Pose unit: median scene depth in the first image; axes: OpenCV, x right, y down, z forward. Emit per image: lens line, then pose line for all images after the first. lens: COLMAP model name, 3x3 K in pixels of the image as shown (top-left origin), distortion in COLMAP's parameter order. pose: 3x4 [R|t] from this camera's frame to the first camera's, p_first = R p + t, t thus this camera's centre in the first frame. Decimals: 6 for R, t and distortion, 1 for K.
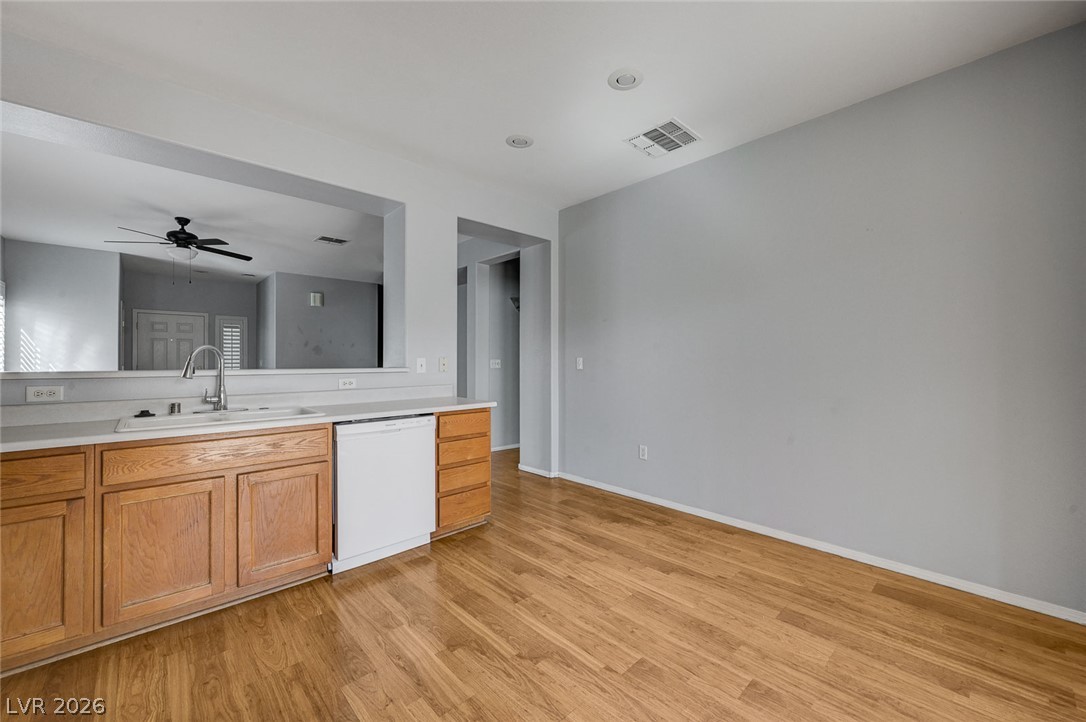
lens RADIAL K [[429.3, 0, 547.8], [0, 429.3, 359.6], [0, 0, 1]] dist [0.001430, -0.000830]
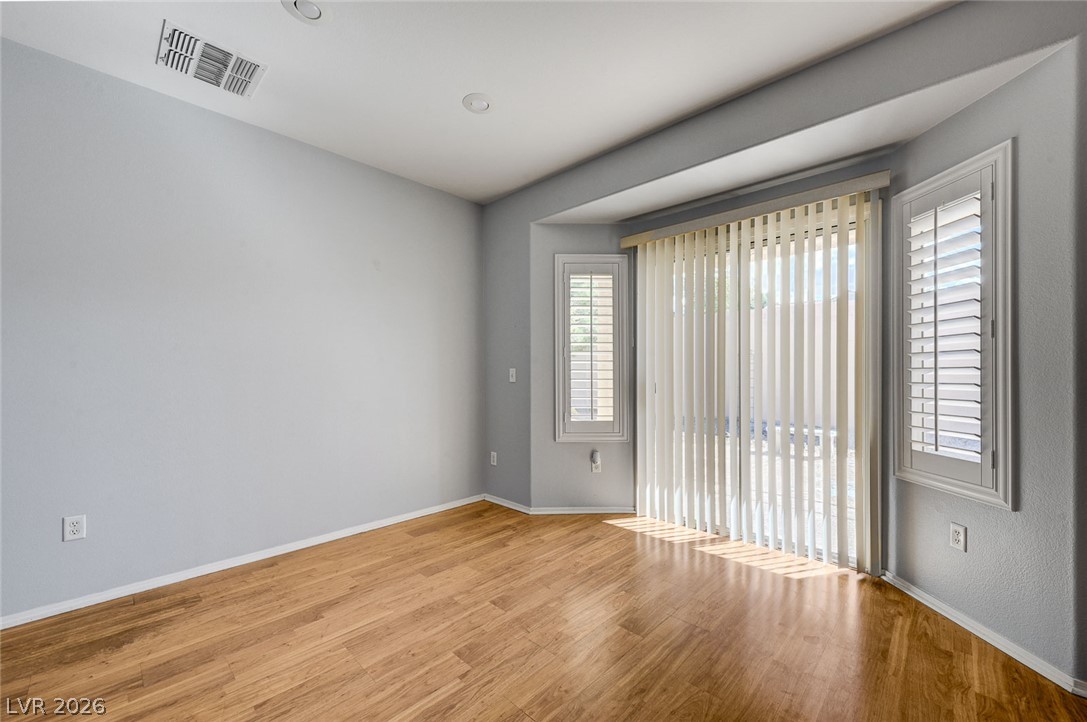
lens RADIAL K [[429.6, 0, 545.3], [0, 429.6, 371.8], [0, 0, 1]] dist [0.001430, -0.000830]
pose [[-0.051680, 0.000245, 0.998664, -0.533176], [-0.000536, 1.000000, -0.000273, 0.005231], [-0.998664, -0.000550, -0.051680, 0.525333]]
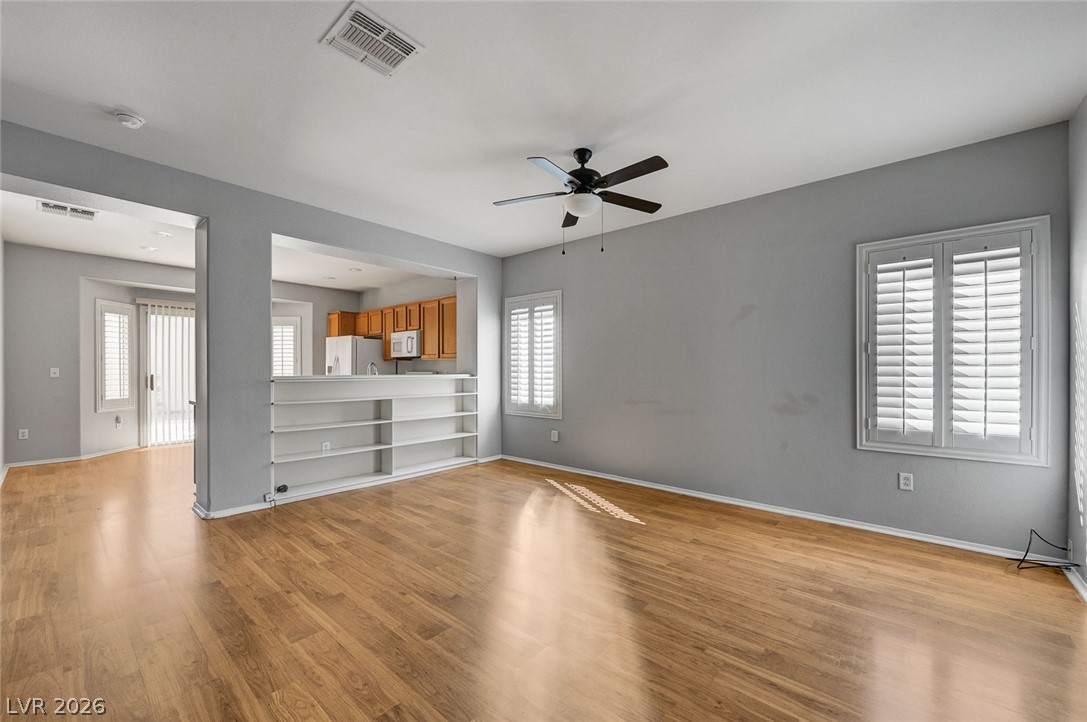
lens RADIAL K [[429.6, 0, 542.7], [0, 429.6, 365.5], [0, 0, 1]] dist [0.001430, -0.000830]
pose [[-0.994826, -0.001987, -0.101570, -1.233207], [-0.000716, 0.999921, -0.012552, 0.006495], [0.101587, -0.012415, -0.994749, 2.802326]]
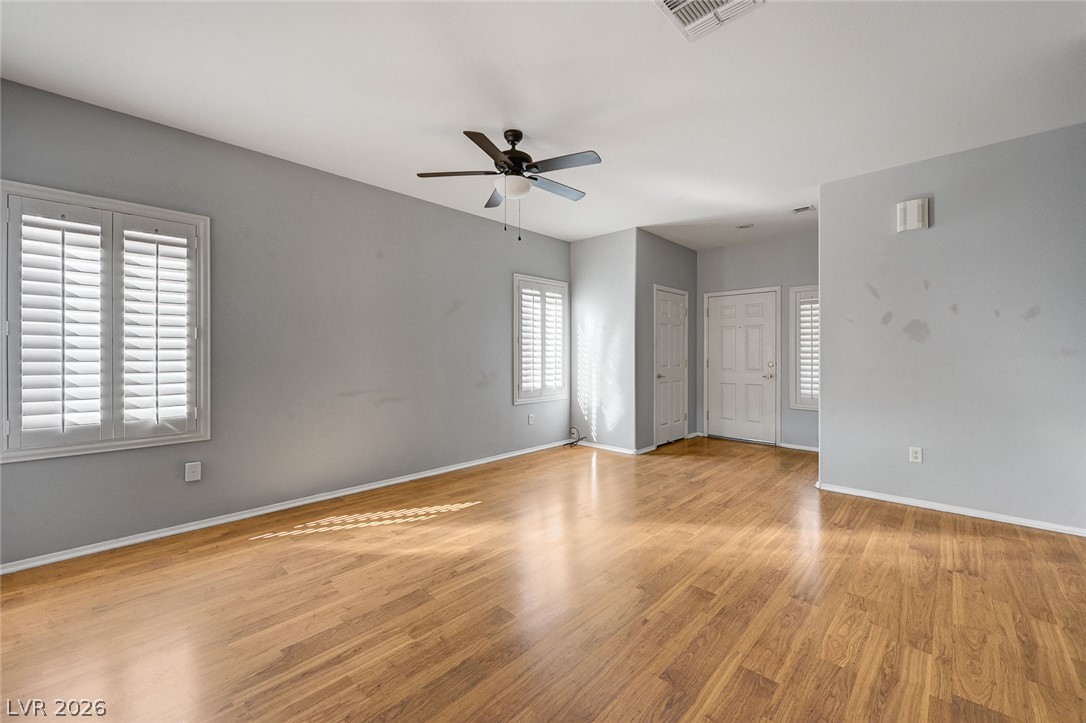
lens RADIAL K [[430.1, 0, 549.3], [0, 430.1, 357.9], [0, 0, 1]] dist [-0.003093, 0.000648]
pose [[0.058966, 0.010770, -0.998202, -0.347150], [0.002635, 0.999937, 0.010945, -0.000550], [0.998256, -0.003276, 0.058934, 1.724008]]
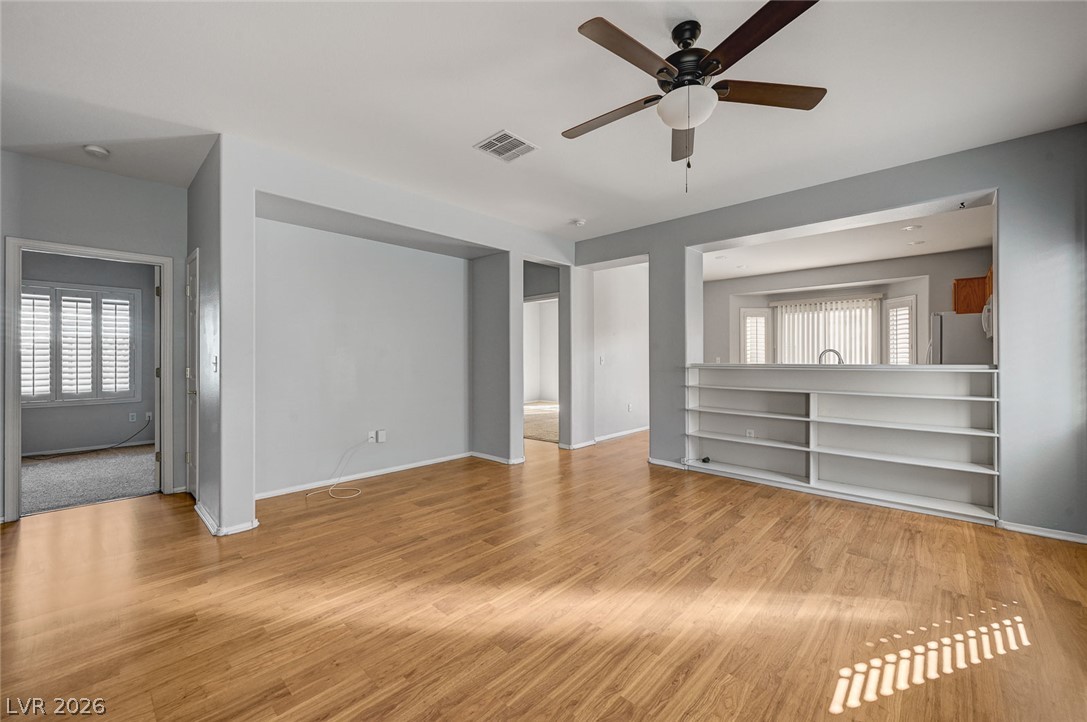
lens RADIAL K [[429.6, 0, 550.6], [0, 429.6, 354.3], [0, 0, 1]] dist [0.001430, -0.000830]
pose [[-0.067244, 0.010275, 0.997684, -2.176573], [0.000062, 0.999947, -0.010294, 0.005138], [-0.997737, -0.000631, -0.067241, 1.981591]]
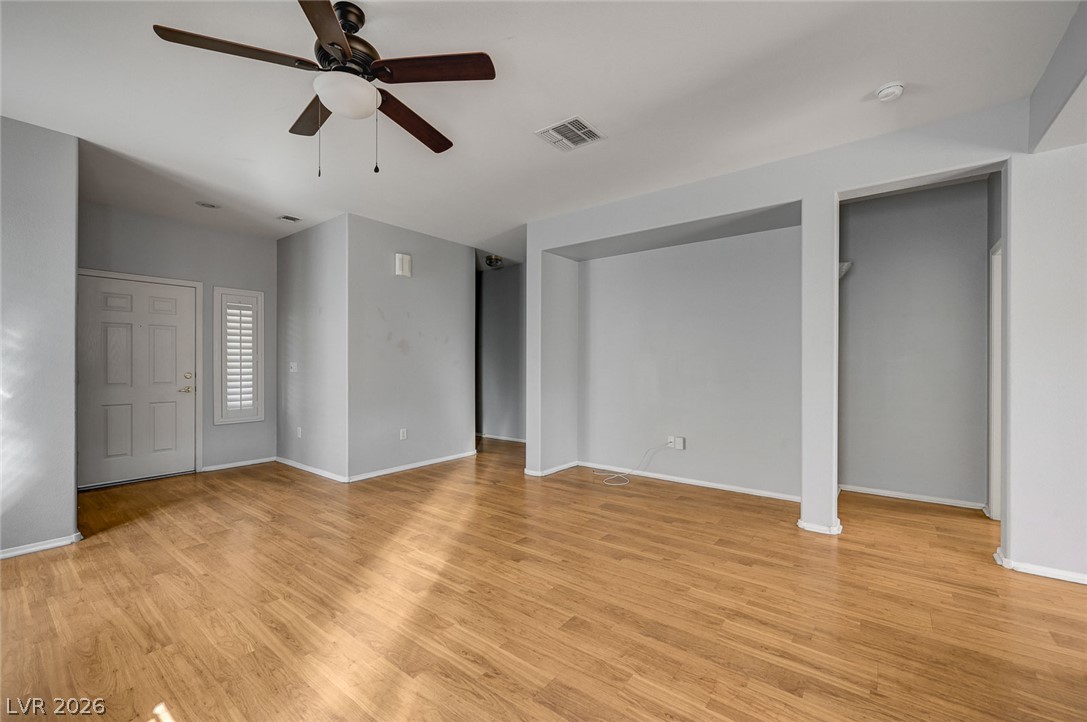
lens RADIAL K [[448.4, 0, 541.8], [0, 448.4, 363.7], [0, 0, 1]] dist [-0.001211, -0.000377]
pose [[0.988559, 0.002456, 0.150816, -1.250932], [-0.002934, 0.999991, 0.002947, 0.000402], [-0.150807, -0.003356, 0.988557, 0.938878]]
